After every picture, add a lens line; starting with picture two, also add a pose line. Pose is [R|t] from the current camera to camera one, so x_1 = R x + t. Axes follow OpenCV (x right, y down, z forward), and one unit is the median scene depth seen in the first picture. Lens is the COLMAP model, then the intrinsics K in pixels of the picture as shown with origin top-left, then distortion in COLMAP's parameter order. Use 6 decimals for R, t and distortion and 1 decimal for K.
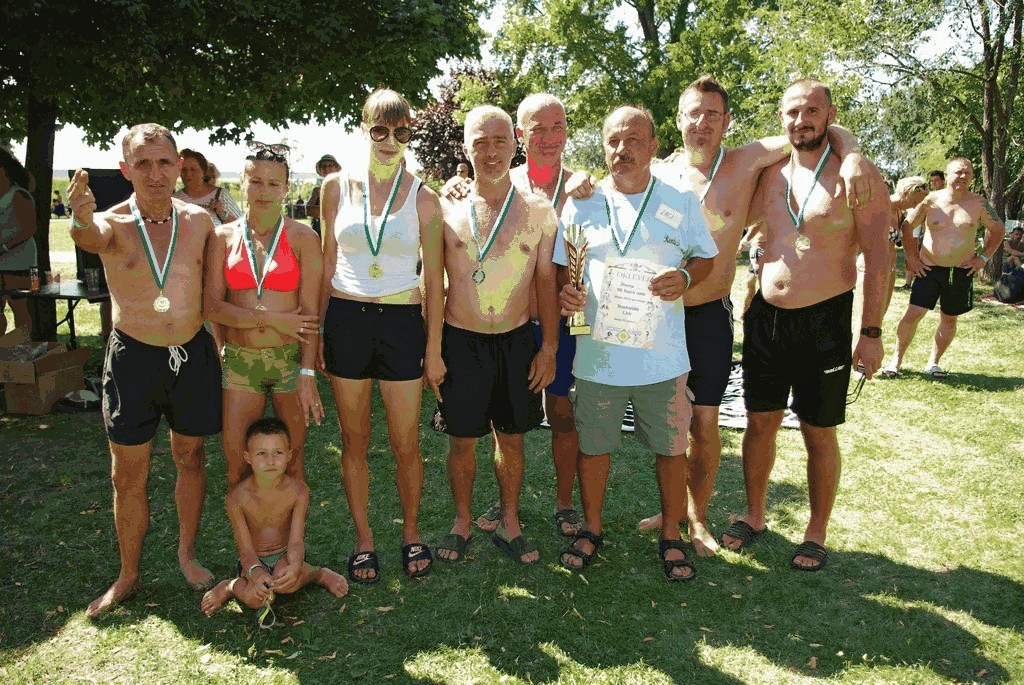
lens RADIAL K [[804.4, 0, 515.3], [0, 804.4, 345.2], [0, 0, 1]] dist [-0.095967, 0.046013]
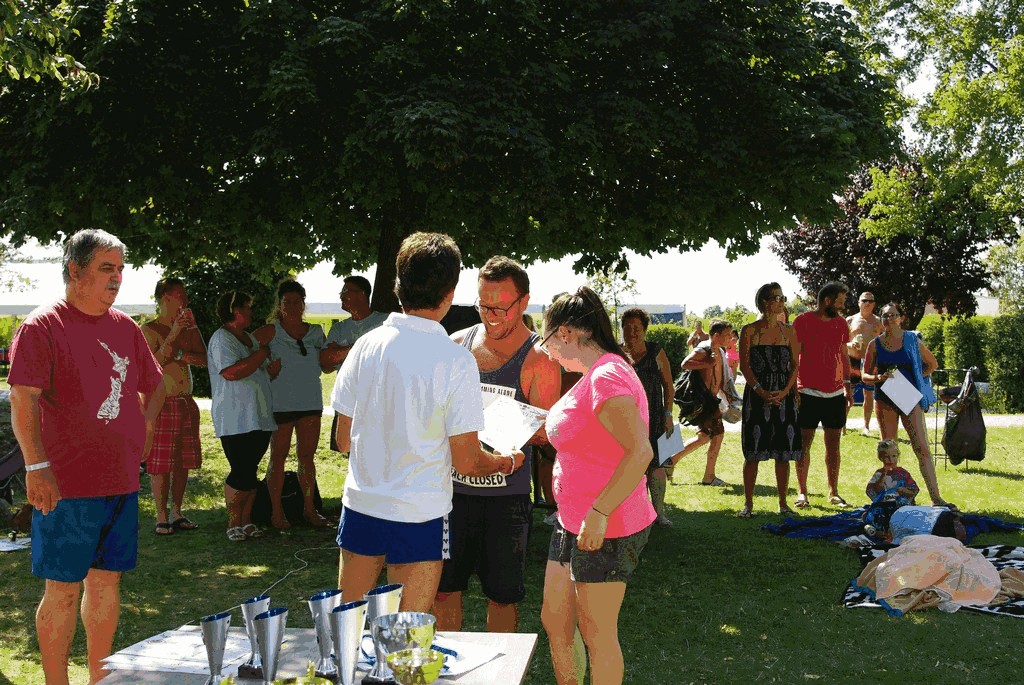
lens RADIAL K [[1269.6, 0, 508.8], [0, 1269.6, 335.3], [0, 0, 1]] dist [-0.028112, 0.000000]
pose [[0.941526, -0.012262, -0.336717, 0.004450], [-0.050923, 0.982680, -0.178176, 0.020446], [0.333070, 0.184905, 0.924594, -0.102531]]
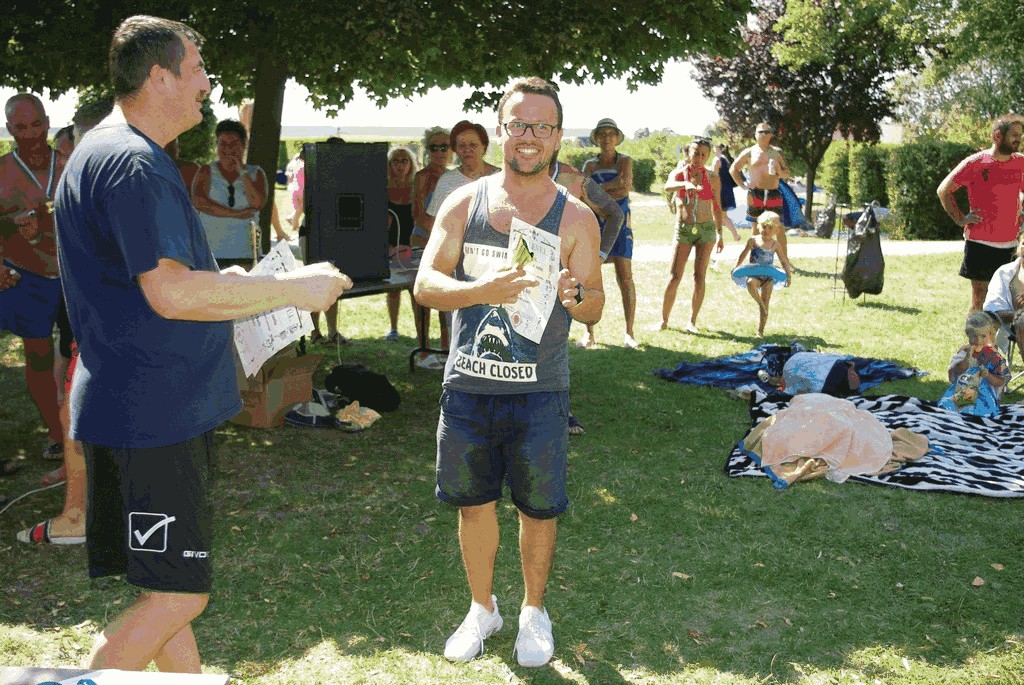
lens RADIAL K [[1157.9, 0, 509.6], [0, 1157.9, 341.8], [0, 0, 1]] dist [-0.043081, 0.000000]
pose [[0.956459, 0.039079, -0.289240, 0.004369], [-0.046893, 0.998697, -0.020133, 0.001624], [0.288076, 0.032820, 0.957045, -0.039600]]
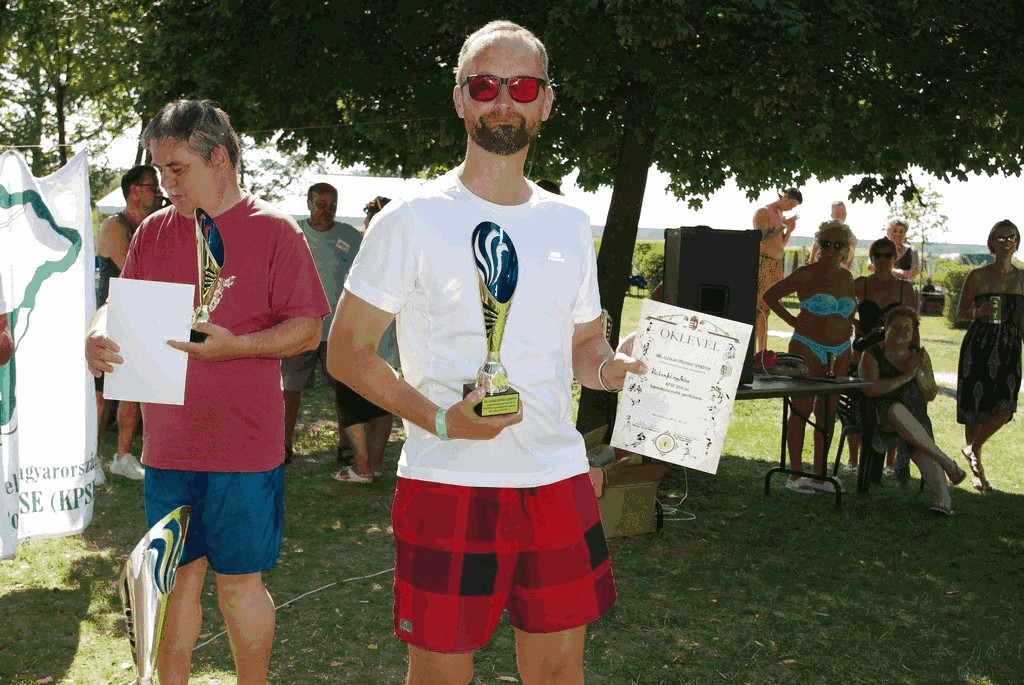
lens RADIAL K [[1269.6, 0, 507.6], [0, 1269.6, 344.7], [0, 0, 1]] dist [-0.028112, 0.000000]
pose [[0.836386, 0.068321, -0.543866, -0.004469], [-0.140019, 0.985914, -0.091477, 0.007324], [0.529956, 0.152661, 0.834171, -0.032748]]
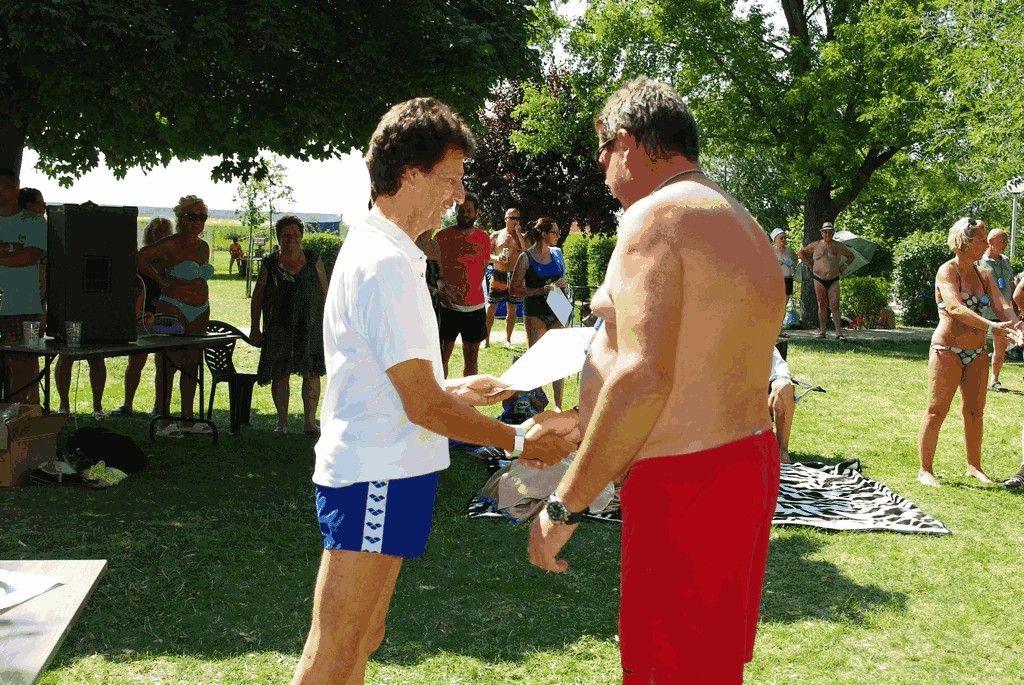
lens RADIAL K [[1269.6, 0, 505.3], [0, 1269.6, 345.6], [0, 0, 1]] dist [-0.028112, 0.000000]
pose [[0.996584, 0.025692, -0.078483, 0.010438], [-0.034367, 0.993197, -0.111262, 0.018697], [0.075091, 0.113579, 0.990687, -0.092813]]
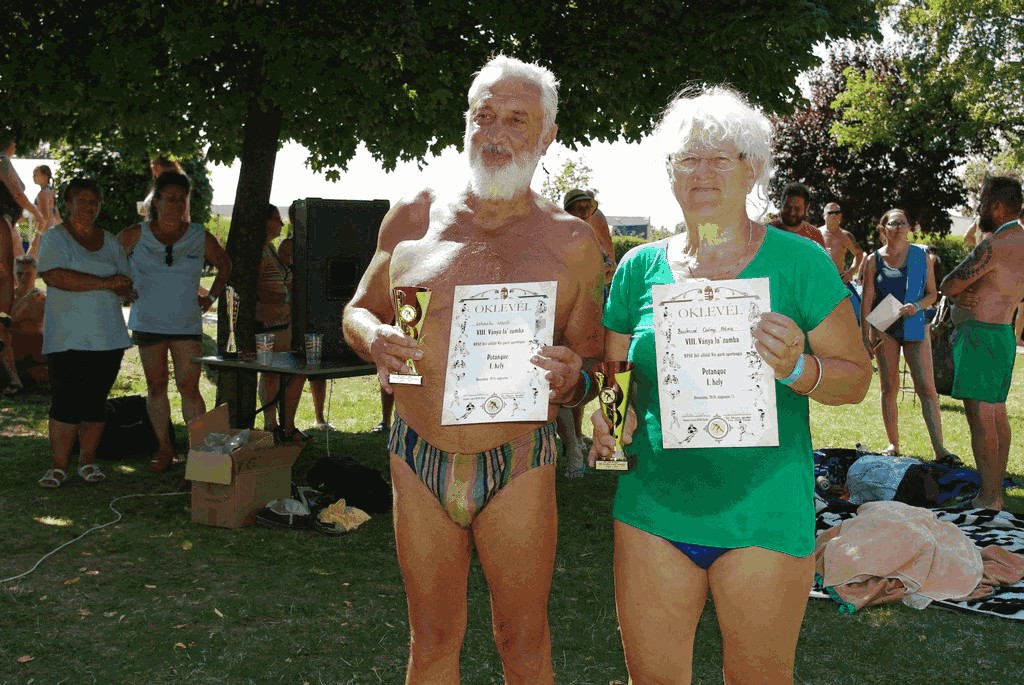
lens RADIAL K [[1269.6, 0, 508.6], [0, 1269.6, 343.3], [0, 0, 1]] dist [-0.028112, 0.000000]
pose [[0.948943, 0.034094, -0.313599, 0.000708], [-0.069965, 0.992129, -0.103849, 0.005894], [0.307590, 0.120488, 0.943860, -0.016229]]
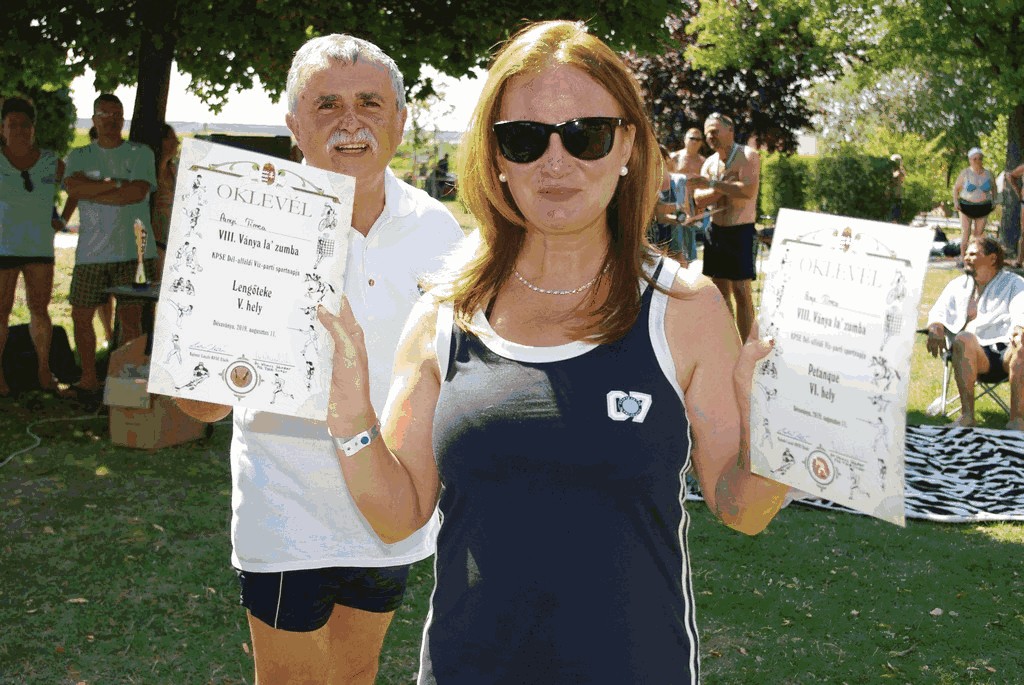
lens RADIAL K [[1269.6, 0, 511.2], [0, 1269.6, 340.0], [0, 0, 1]] dist [-0.028112, 0.000000]
pose [[0.979585, 0.044025, -0.196152, -0.004230], [-0.053880, 0.997524, -0.045190, 0.004722], [0.193677, 0.054836, 0.979532, -0.045200]]
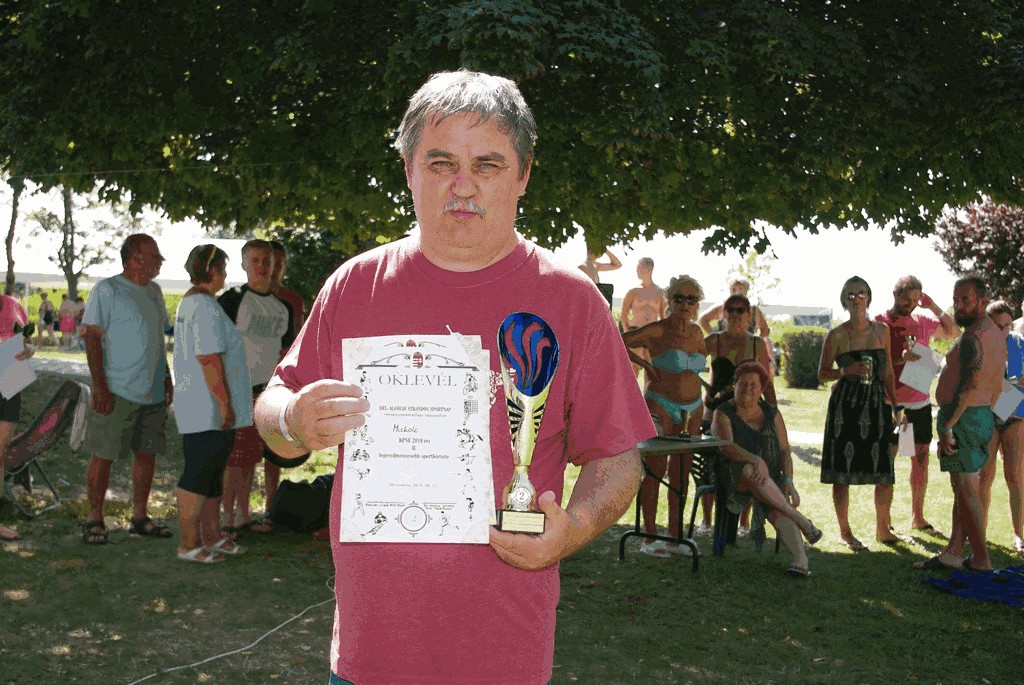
lens RADIAL K [[1269.6, 0, 507.5], [0, 1269.6, 342.8], [0, 0, 1]] dist [-0.028112, 0.000000]
pose [[0.897659, 0.034689, -0.439324, -0.015137], [-0.115256, 0.980679, -0.158064, 0.006173], [0.425353, 0.192522, 0.884313, -0.015280]]
